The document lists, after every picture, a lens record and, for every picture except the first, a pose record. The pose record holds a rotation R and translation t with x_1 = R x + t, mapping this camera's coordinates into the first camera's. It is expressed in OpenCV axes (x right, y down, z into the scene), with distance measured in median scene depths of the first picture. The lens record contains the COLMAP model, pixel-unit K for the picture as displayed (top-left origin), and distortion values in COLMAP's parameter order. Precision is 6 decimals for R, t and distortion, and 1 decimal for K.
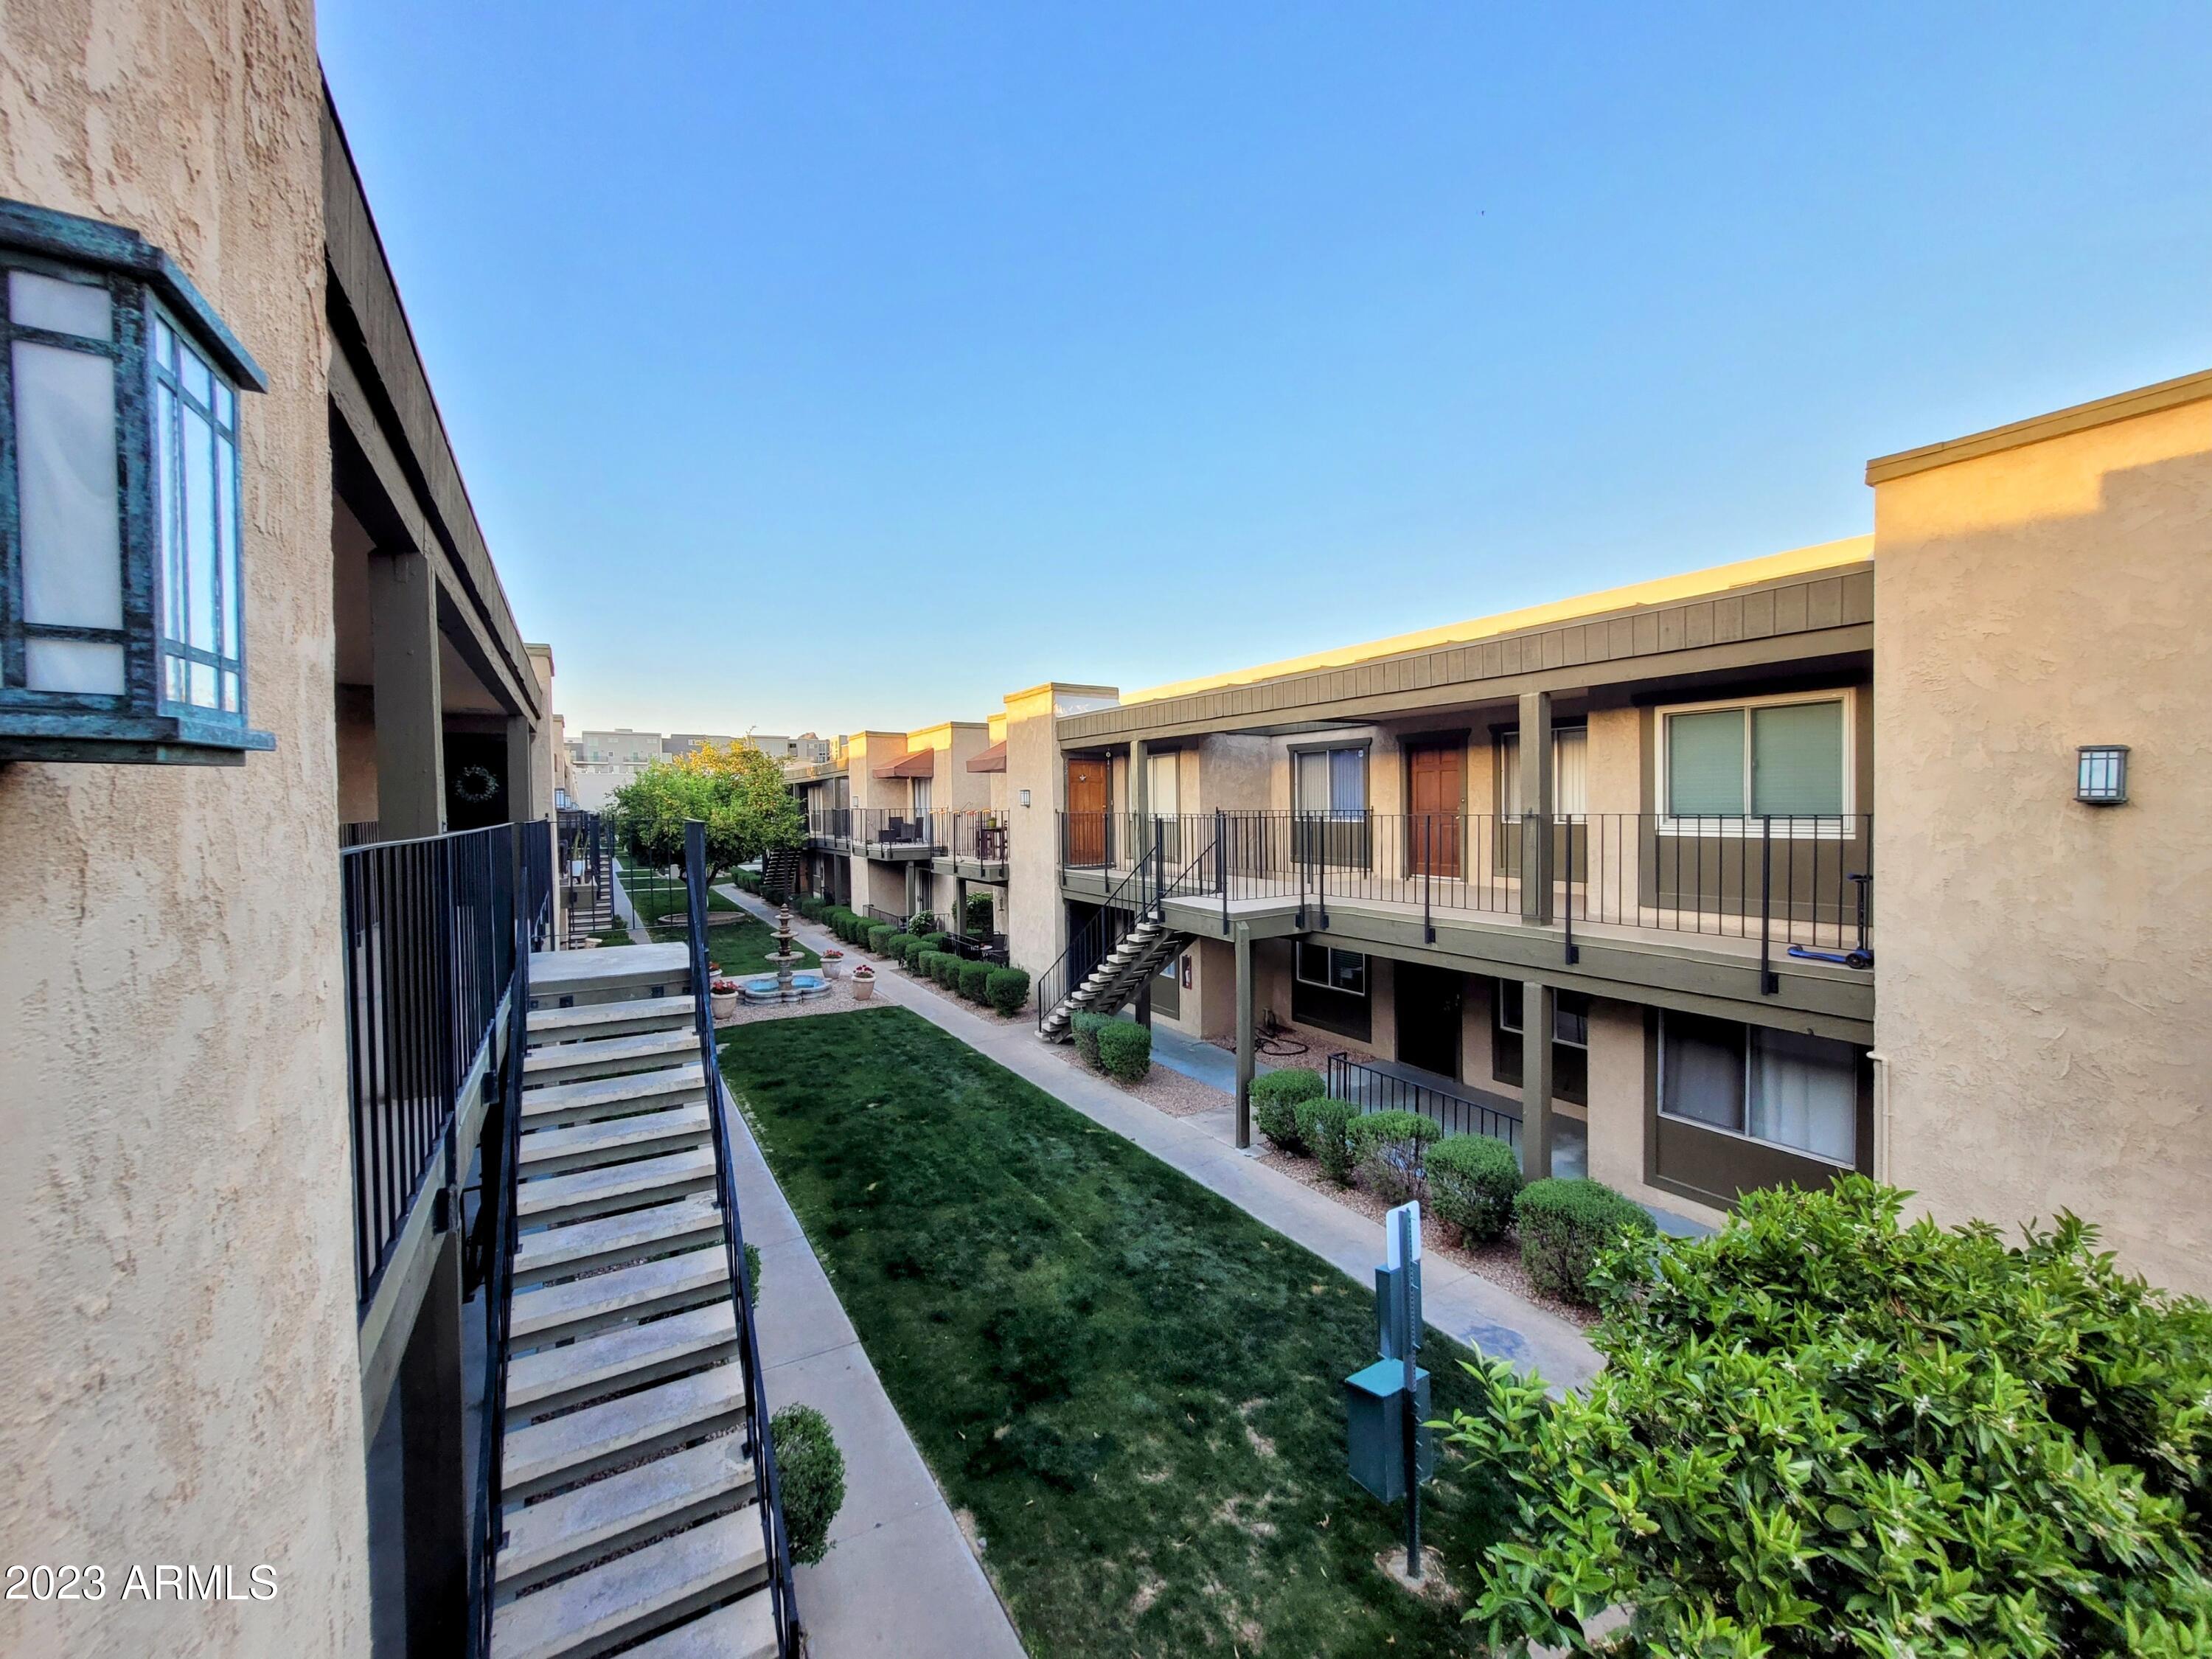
lens RADIAL K [[882.3, 0, 1085.2], [0, 882.3, 823.7], [0, 0, 1]] dist [-0.001175, -0.000124]
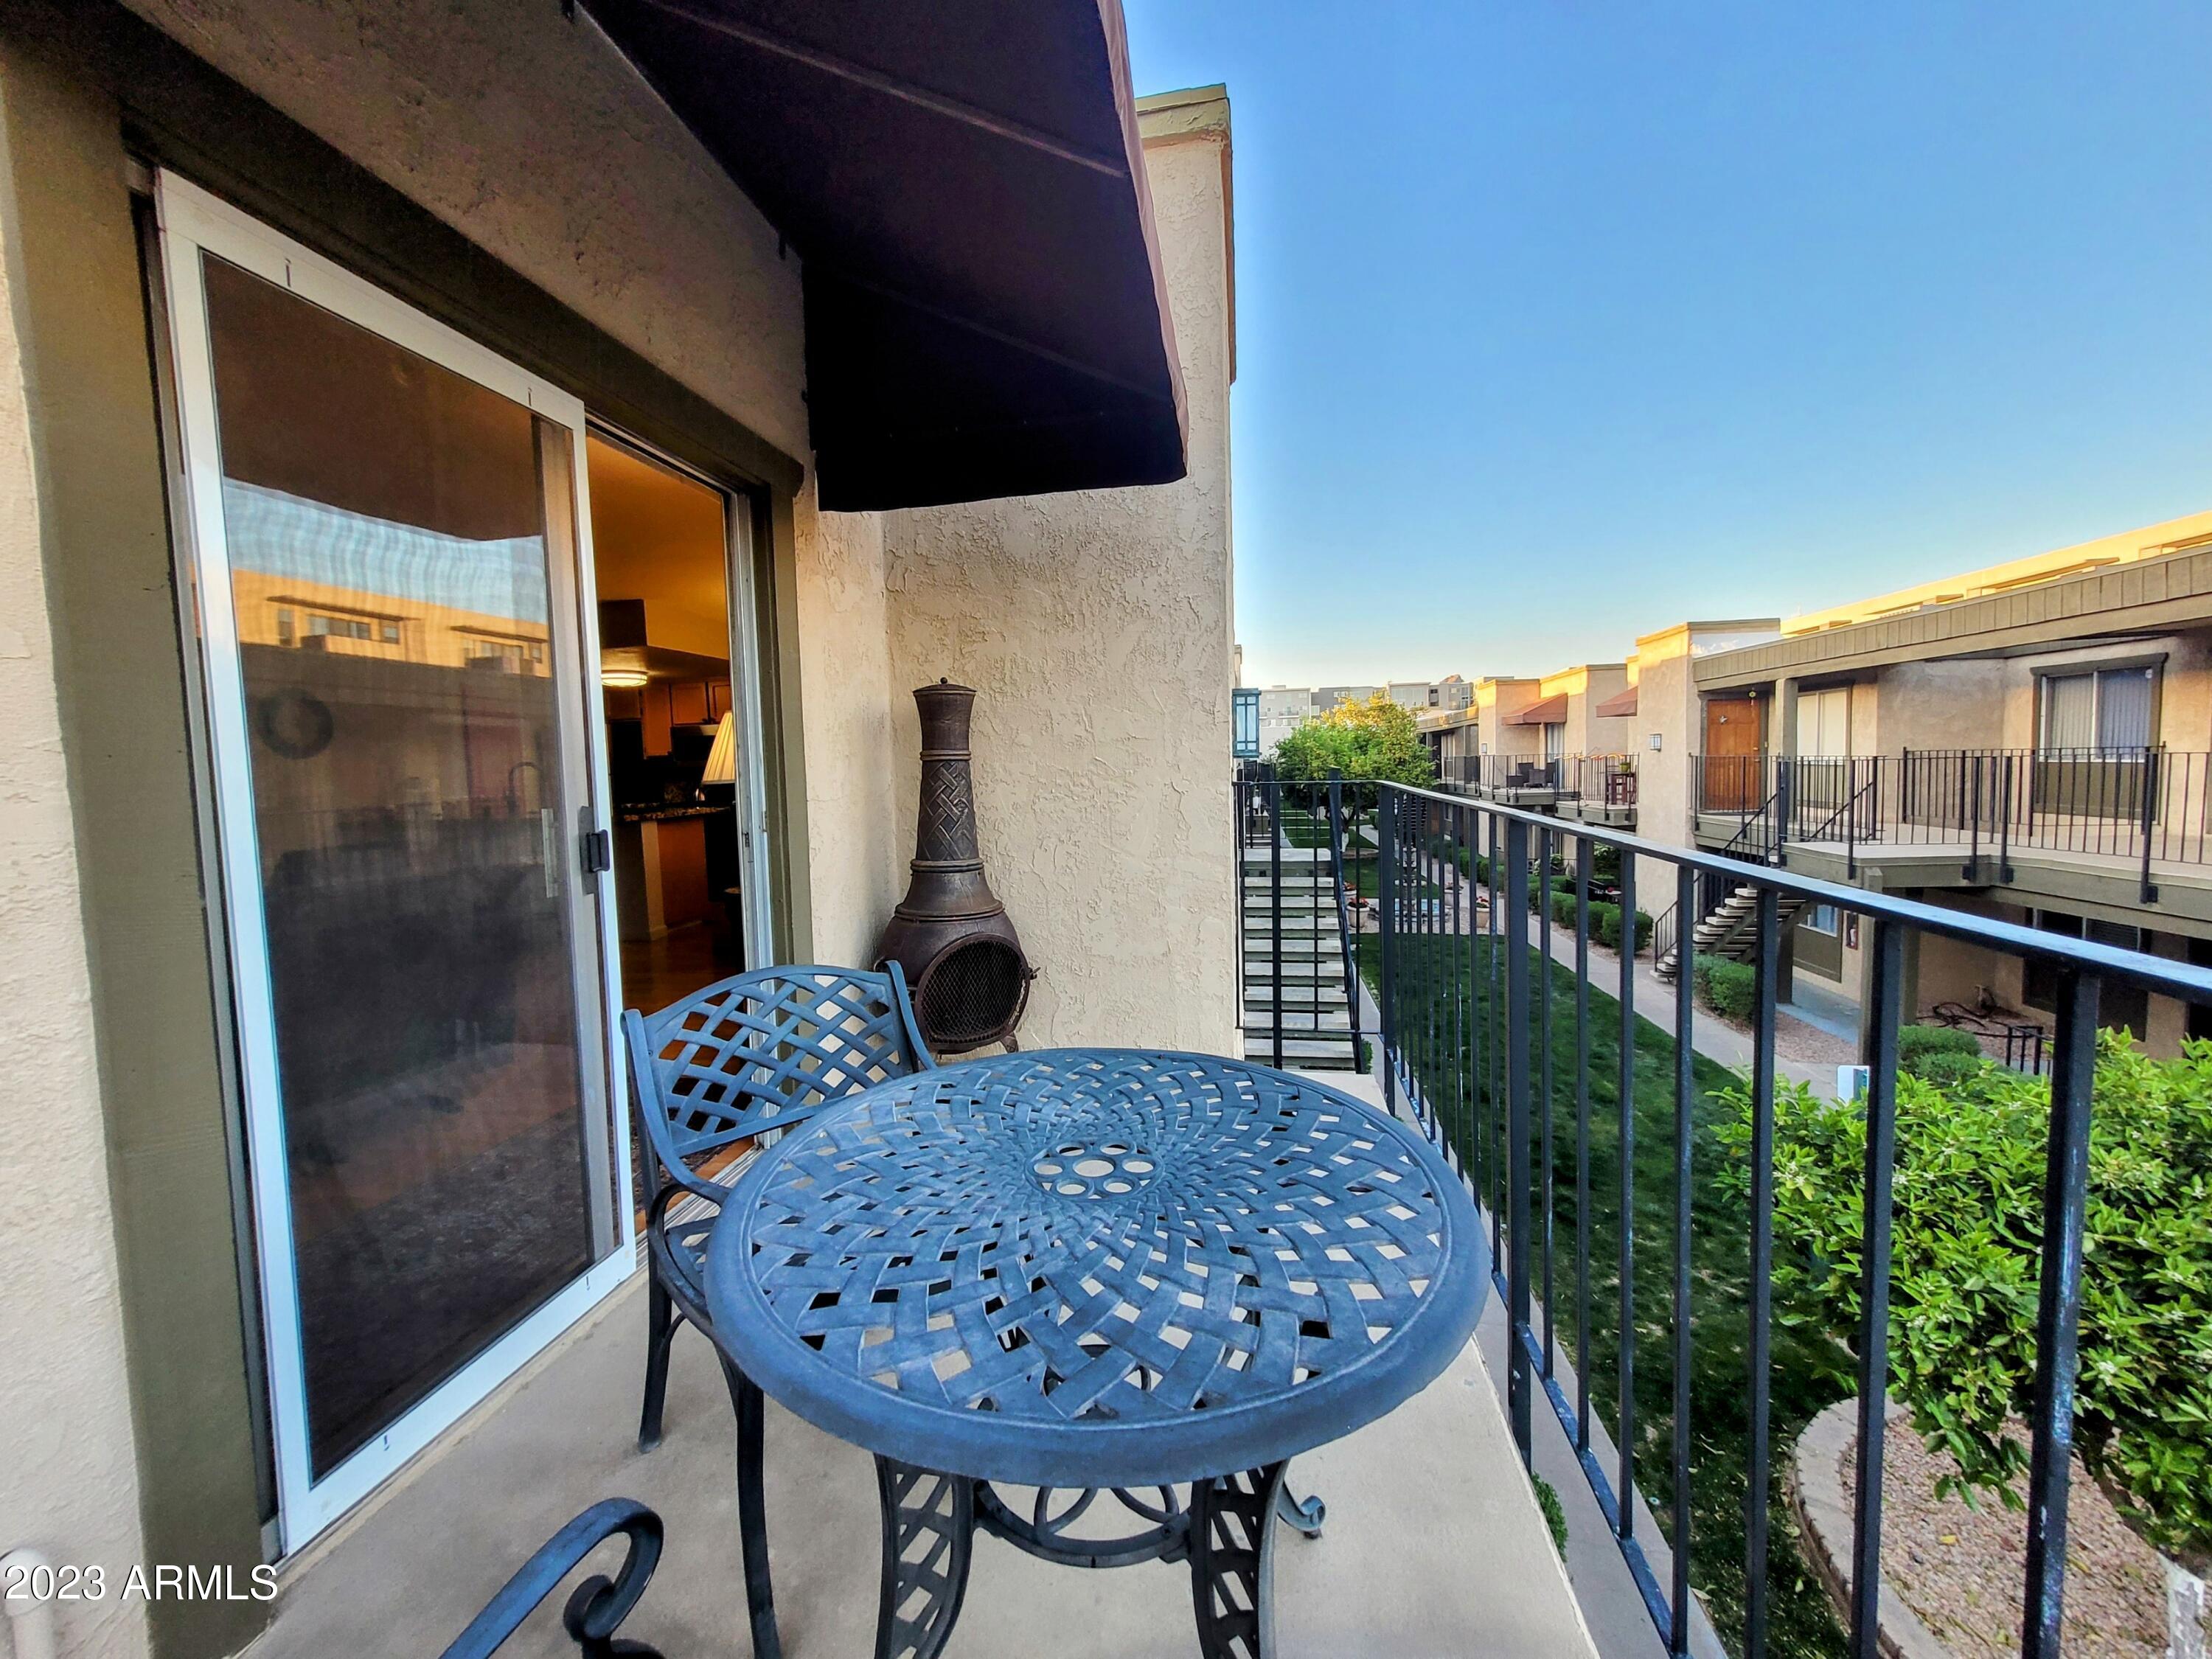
lens RADIAL K [[882.3, 0, 1085.2], [0, 882.3, 823.7], [0, 0, 1]] dist [-0.001175, -0.000124]
pose [[0.767169, 0.031778, -0.640657, 0.080679], [0.006712, 0.998320, 0.057556, 0.001218], [0.641410, -0.048455, 0.765667, -0.177242]]
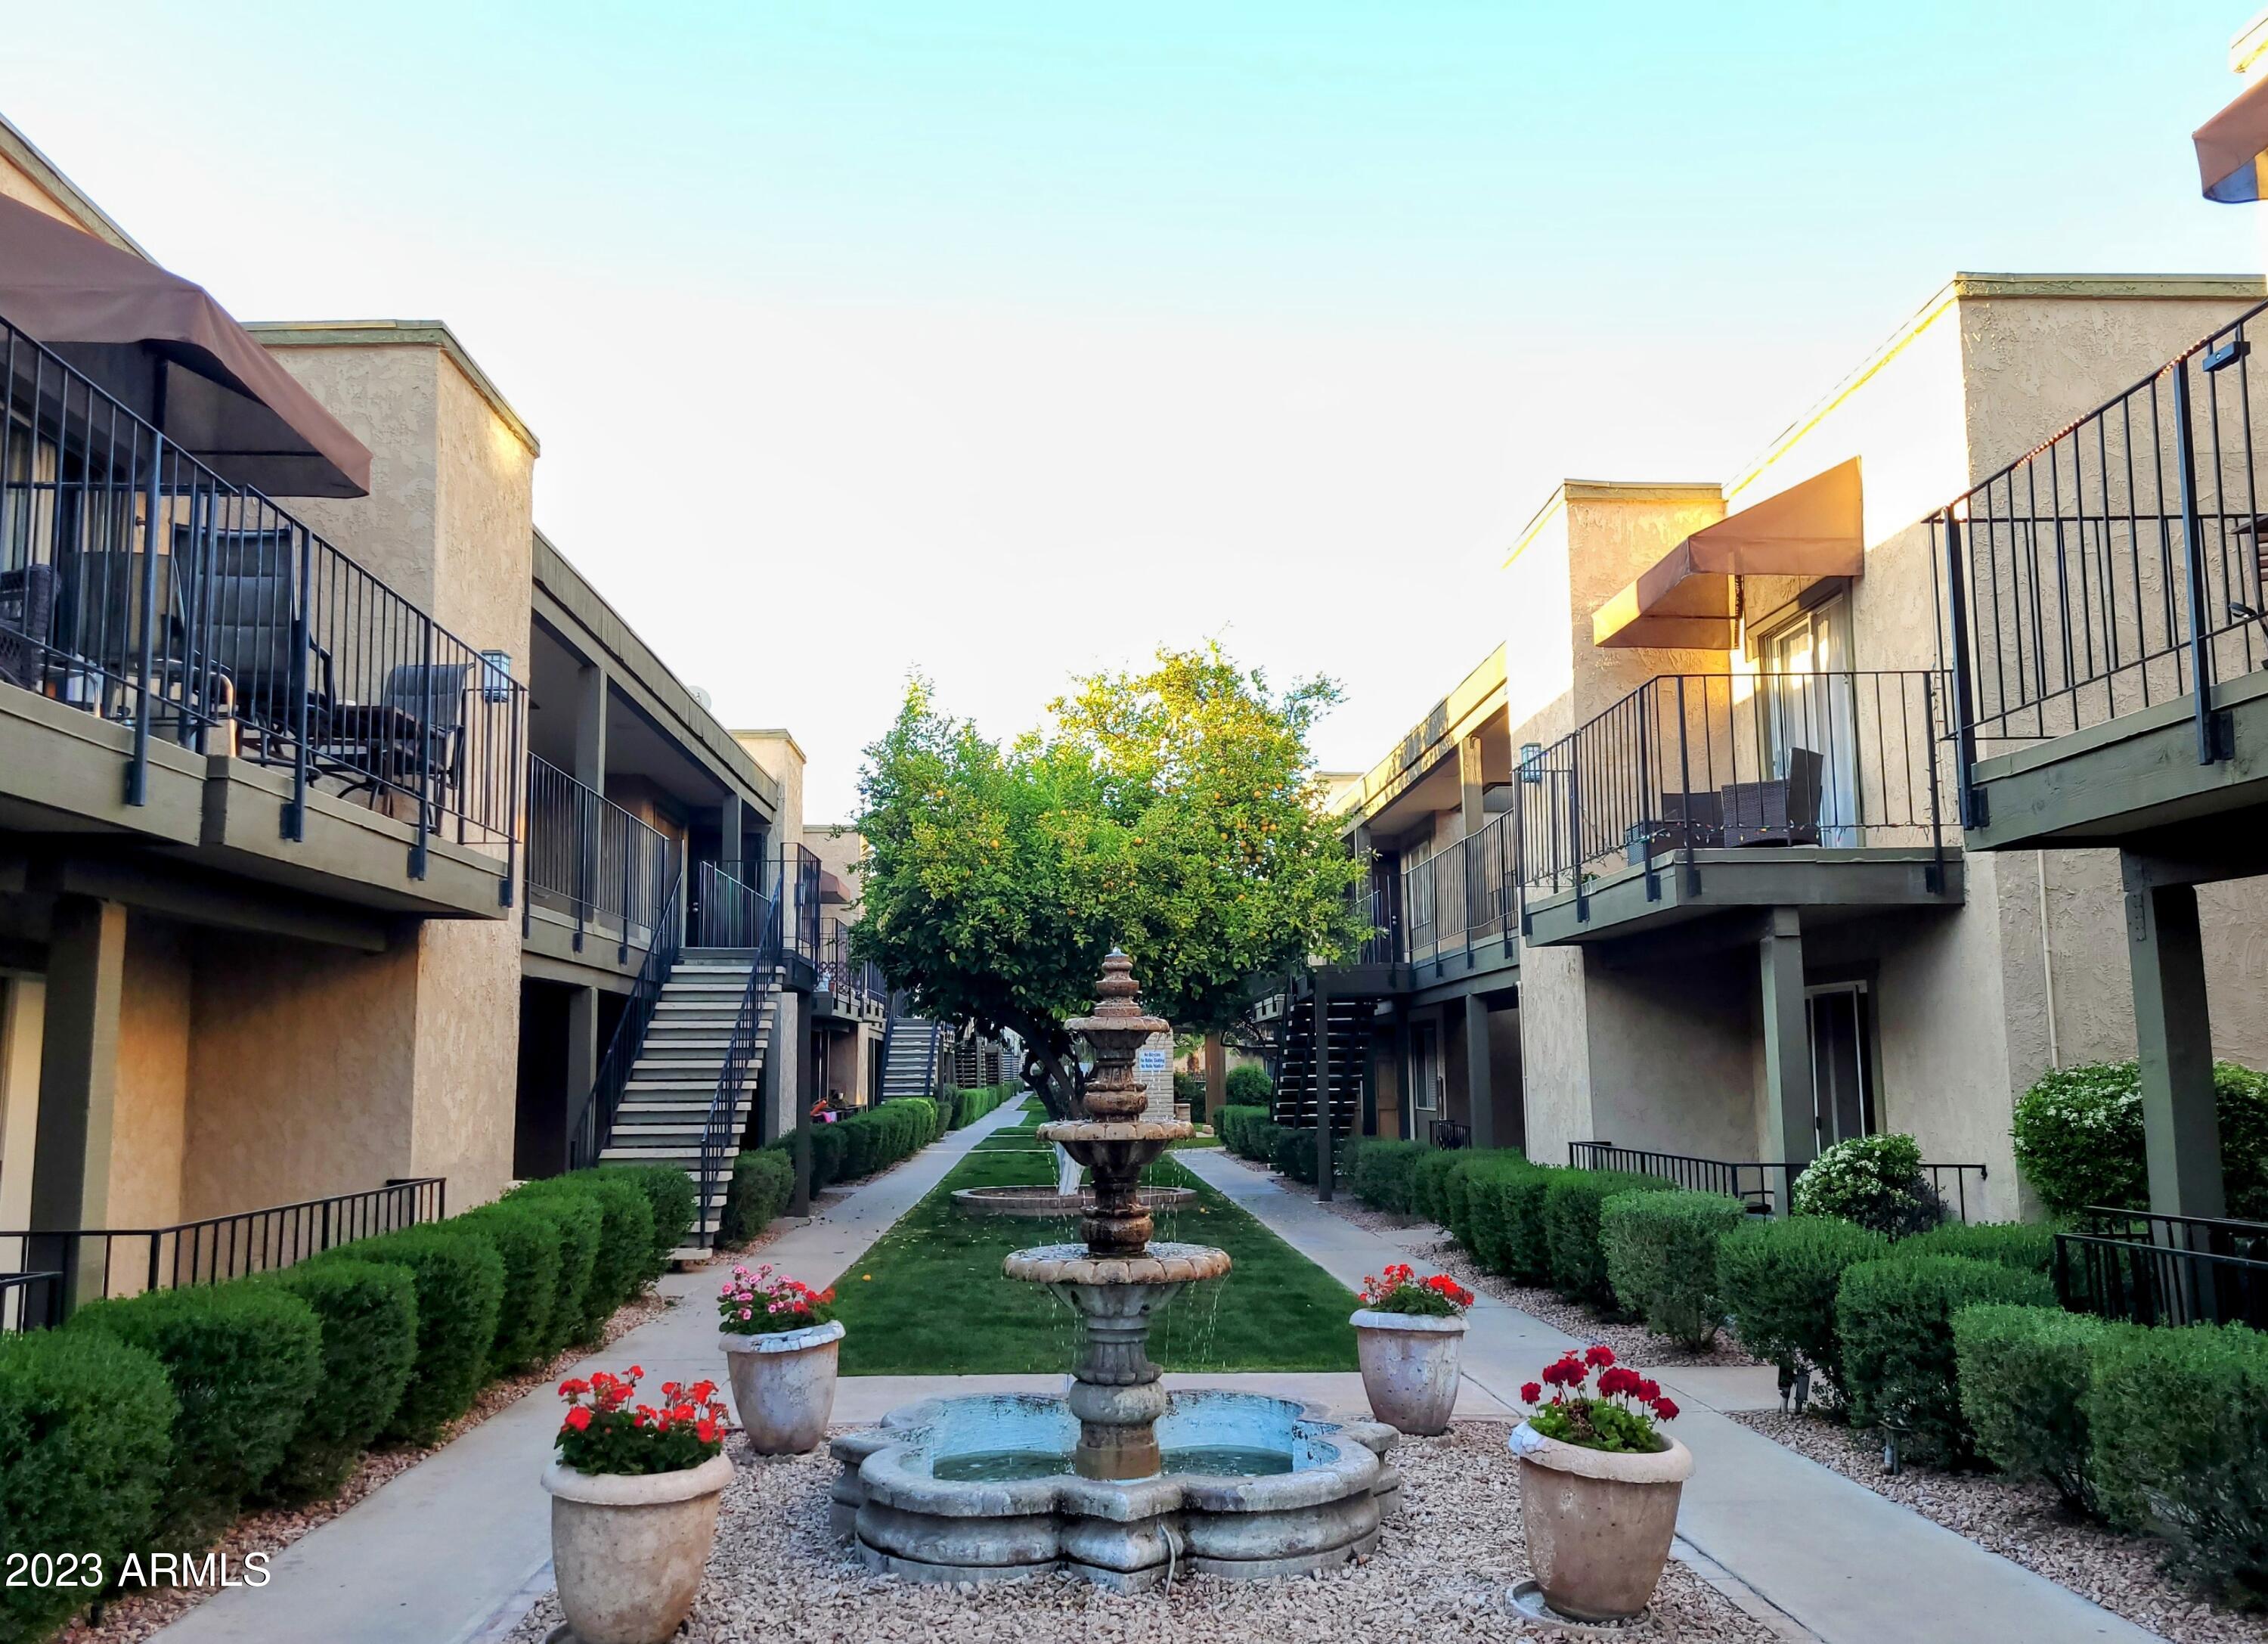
lens RADIAL K [[1854.3, 0, 1134.0], [0, 1854.3, 822.0], [0, 0, 1]] dist [-0.011411, -0.005196]
pose [[0.890982, -0.058064, -0.450311, -0.192036], [-0.009675, 0.989136, -0.146685, 0.128973], [0.453936, 0.135051, 0.880740, 0.748414]]
